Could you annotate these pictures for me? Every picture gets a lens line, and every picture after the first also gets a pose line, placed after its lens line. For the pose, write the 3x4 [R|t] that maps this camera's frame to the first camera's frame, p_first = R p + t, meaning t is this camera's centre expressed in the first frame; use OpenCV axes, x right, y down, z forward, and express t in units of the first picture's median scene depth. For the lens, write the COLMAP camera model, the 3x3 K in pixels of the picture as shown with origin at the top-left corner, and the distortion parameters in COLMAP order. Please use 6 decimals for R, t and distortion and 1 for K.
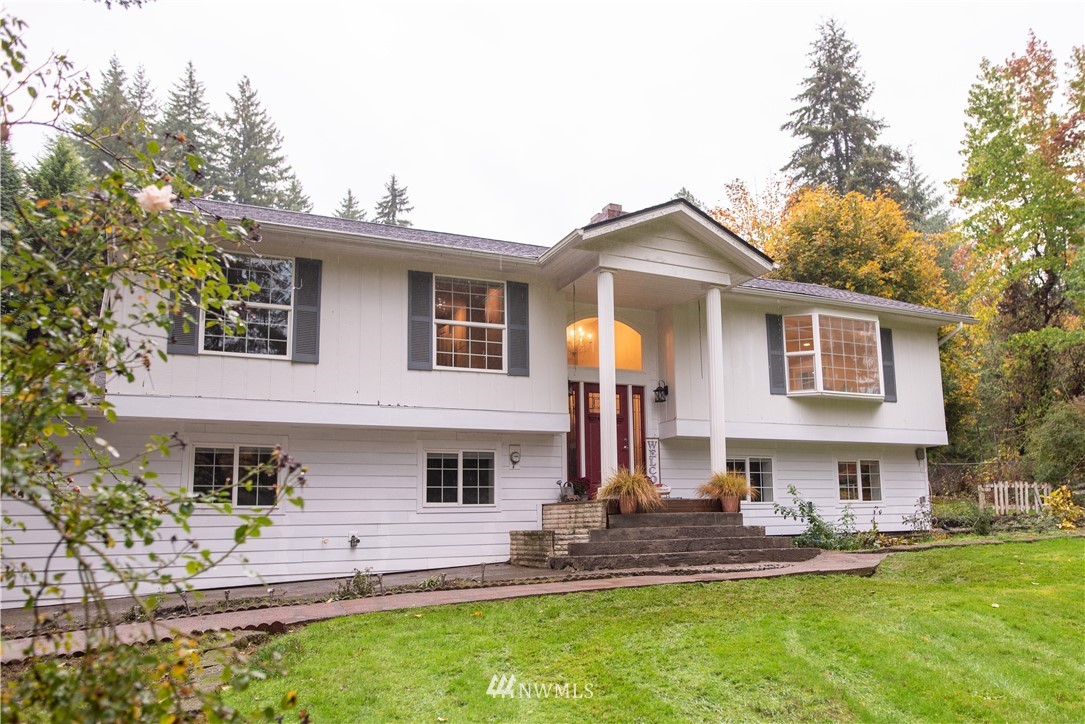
lens RADIAL K [[763.5, 0, 543.0], [0, 763.5, 412.8], [0, 0, 1]] dist [-0.021490, 0.001175]
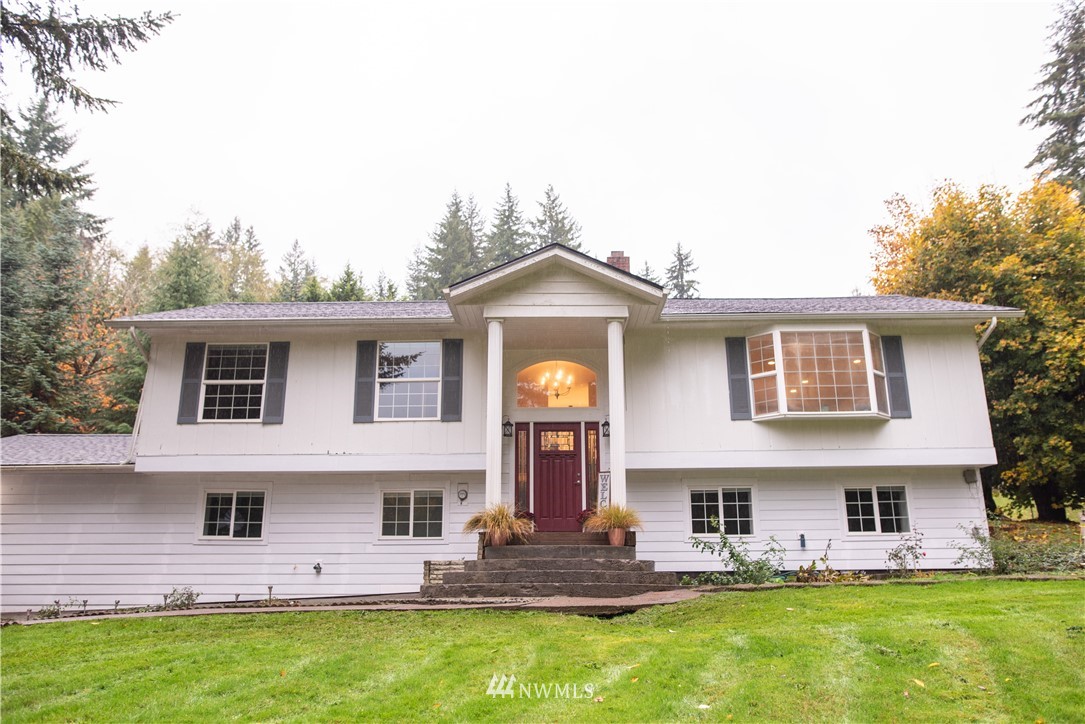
lens RADIAL K [[692.0, 0, 521.4], [0, 692.0, 391.3], [0, 0, 1]] dist [-0.022403, 0.006306]
pose [[0.903798, -0.088789, -0.418647, 0.479670], [0.049553, 0.993373, -0.103702, 0.017964], [0.425081, 0.072980, 0.902209, 0.119897]]
